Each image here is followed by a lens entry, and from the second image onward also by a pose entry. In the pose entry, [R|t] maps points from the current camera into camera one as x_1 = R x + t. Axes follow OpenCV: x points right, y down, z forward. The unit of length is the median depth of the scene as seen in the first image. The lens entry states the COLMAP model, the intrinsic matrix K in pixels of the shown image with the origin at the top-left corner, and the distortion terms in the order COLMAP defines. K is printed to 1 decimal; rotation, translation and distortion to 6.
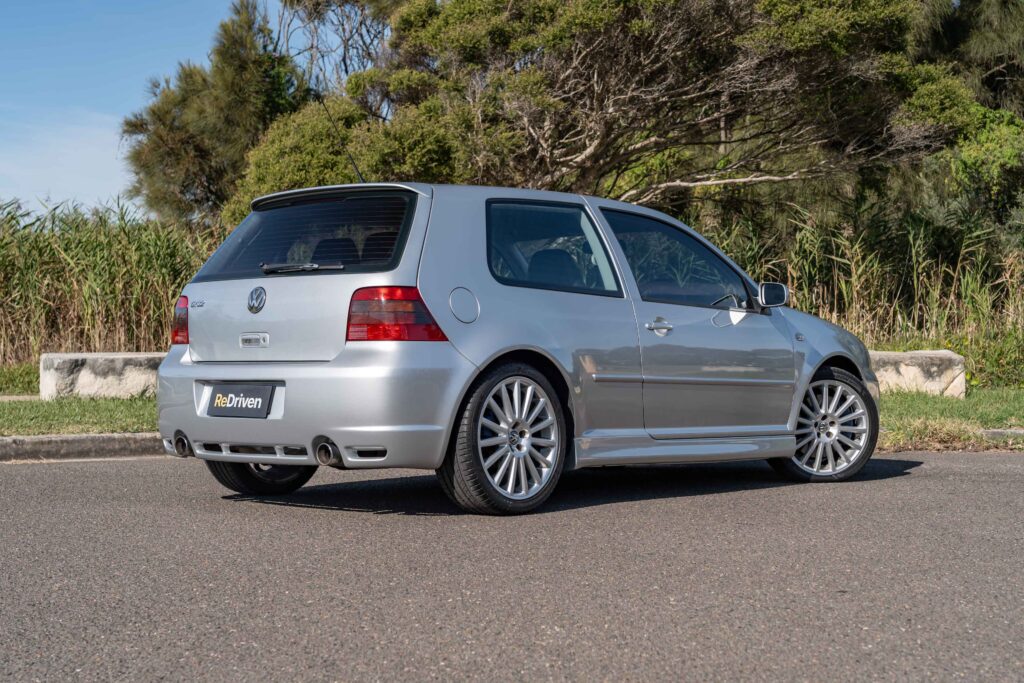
lens RADIAL K [[1468.1, 0, 512.0], [0, 1468.1, 341.5], [0, 0, 1]] dist [0.090324, 0.031558]
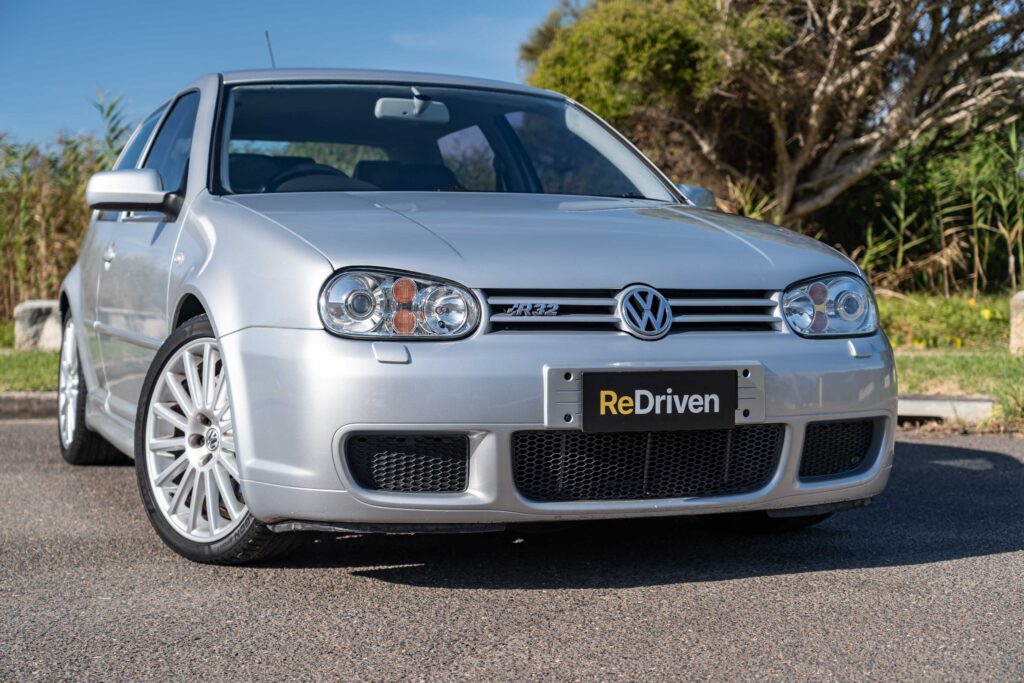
lens RADIAL K [[1670.3, 0, 512.0], [0, 1670.3, 341.5], [0, 0, 1]] dist [0.033906, 0.077017]
pose [[0.932544, 0.003714, -0.361037, 0.205216], [0.006043, 0.999646, 0.025892, 0.005485], [0.361006, -0.026327, 0.932192, 0.116284]]
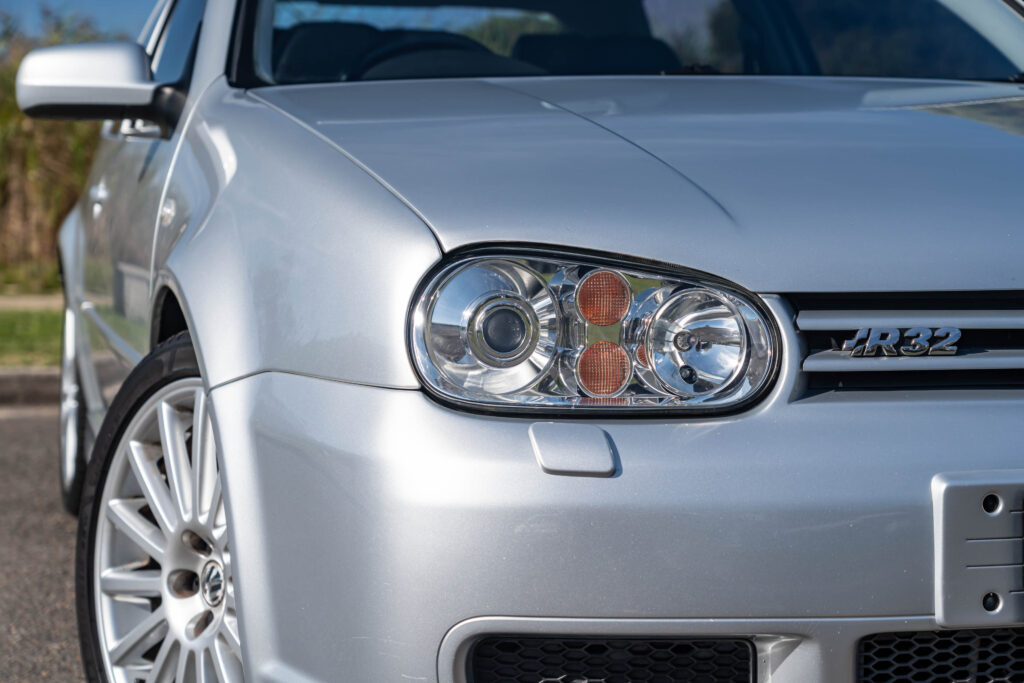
lens RADIAL K [[1997.0, 0, 512.0], [0, 1997.0, 341.5], [0, 0, 1]] dist [0.038416, -0.042634]
pose [[0.890534, 0.017453, -0.454582, 0.165323], [0.011940, 0.998023, 0.061709, 0.000382], [0.454760, -0.060382, 0.888565, 0.200820]]
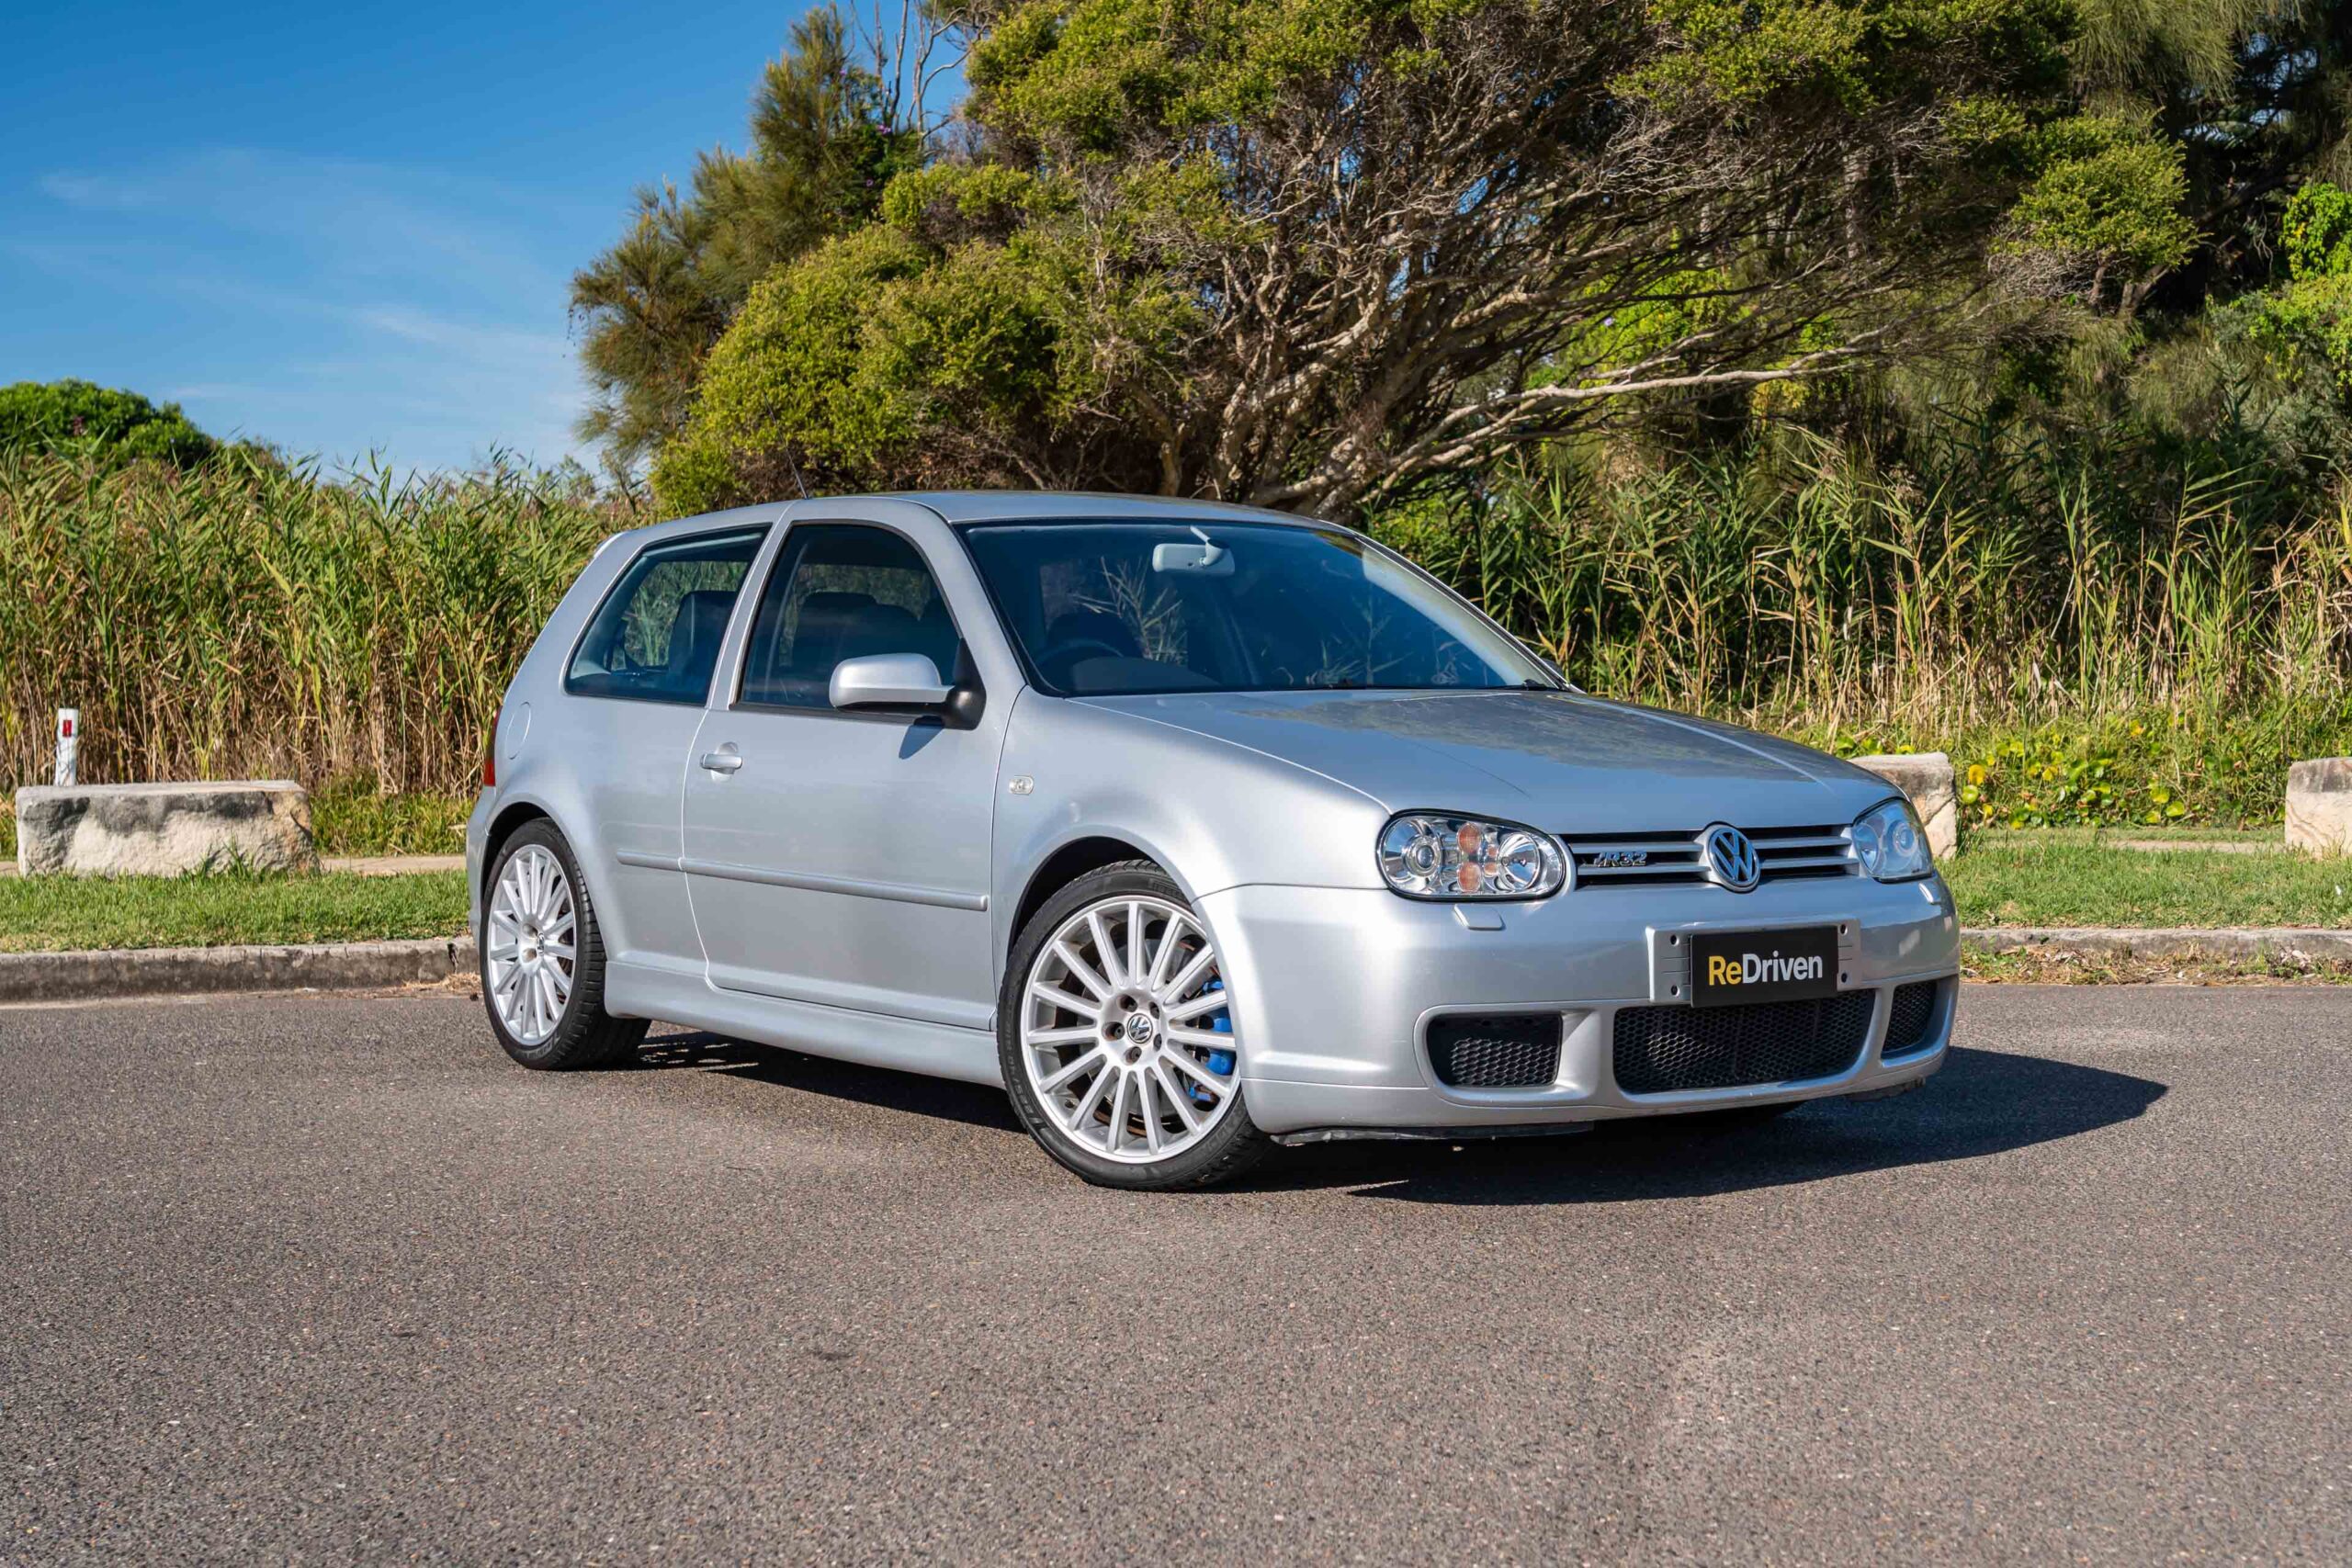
lens RADIAL K [[3114.8, 0, 1176.0], [0, 3114.8, 784.0], [0, 0, 1]] dist [0.065409, -0.000417]
pose [[0.991872, -0.010995, -0.126767, 0.132955], [0.014026, 0.999636, 0.023048, -0.007804], [0.126467, -0.024639, 0.991665, -0.001987]]
